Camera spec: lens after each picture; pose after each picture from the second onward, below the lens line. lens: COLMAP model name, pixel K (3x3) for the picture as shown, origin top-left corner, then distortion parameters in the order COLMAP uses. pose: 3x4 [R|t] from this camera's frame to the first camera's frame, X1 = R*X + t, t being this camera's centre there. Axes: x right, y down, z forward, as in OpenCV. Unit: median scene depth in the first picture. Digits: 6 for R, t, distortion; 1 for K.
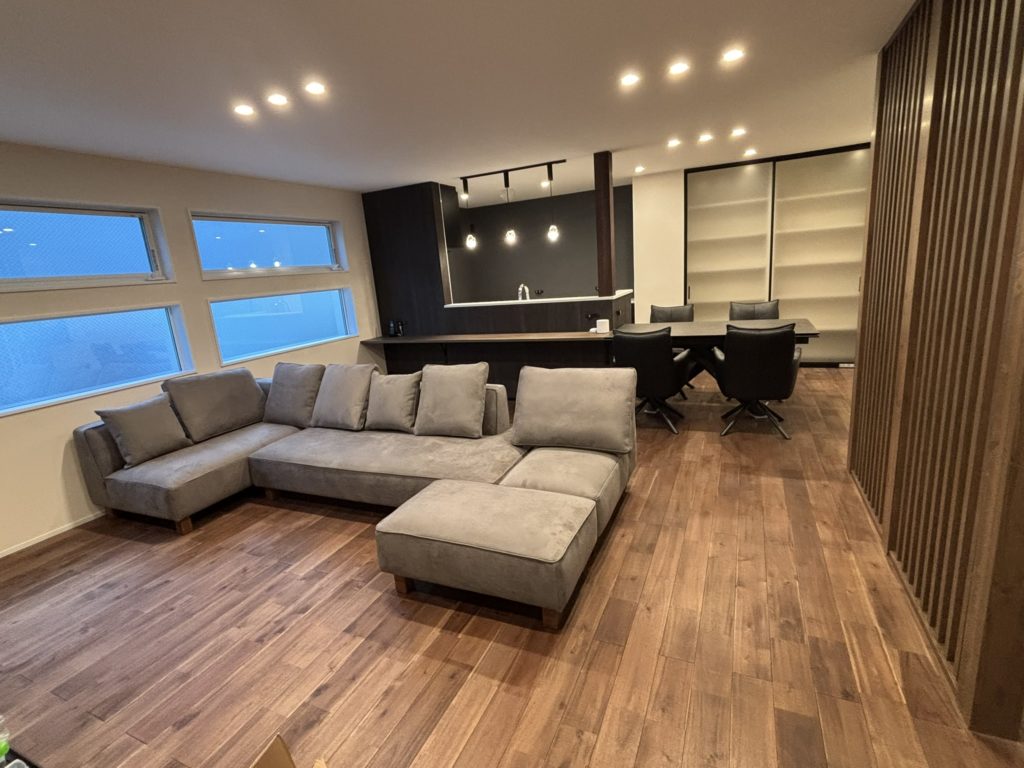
lens RADIAL K [[495.8, 0, 511.1], [0, 495.8, 384.5], [0, 0, 1]] dist [0.005811, -0.003254]
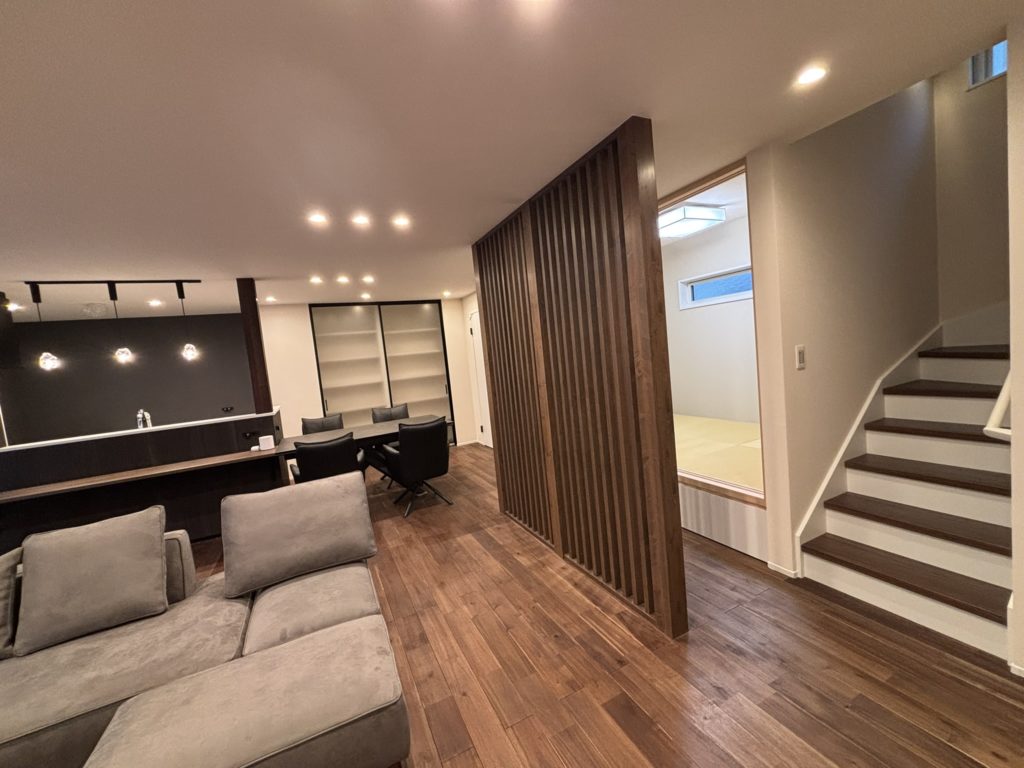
lens RADIAL K [[408.4, 0, 511.6], [0, 408.4, 384.5], [0, 0, 1]] dist [-0.006347, 0.001049]
pose [[0.640122, -0.044096, 0.767007, -0.169639], [0.224467, 0.965524, -0.131824, -0.019445], [-0.734751, 0.256551, 0.627951, 0.150795]]
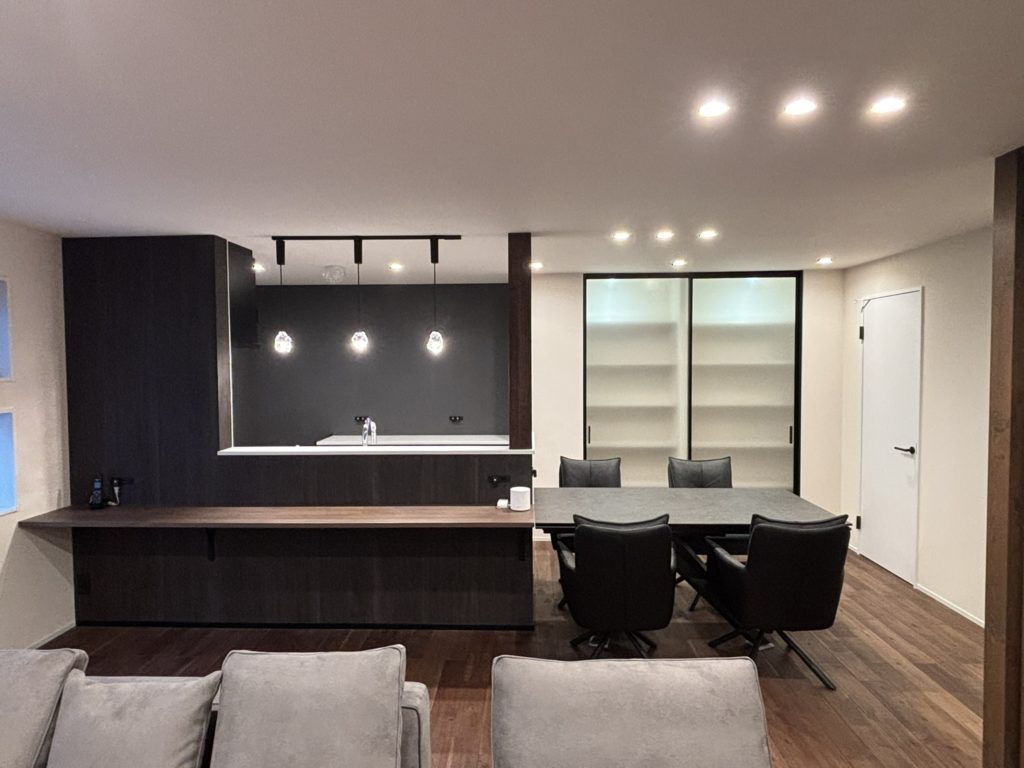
lens RADIAL K [[610.7, 0, 512.2], [0, 610.7, 383.6], [0, 0, 1]] dist [0.019467, -0.010959]
pose [[0.921111, 0.059081, 0.384790, -0.171362], [0.022723, 0.978572, -0.204645, -0.146685], [-0.388636, 0.197245, 0.900032, 0.431955]]
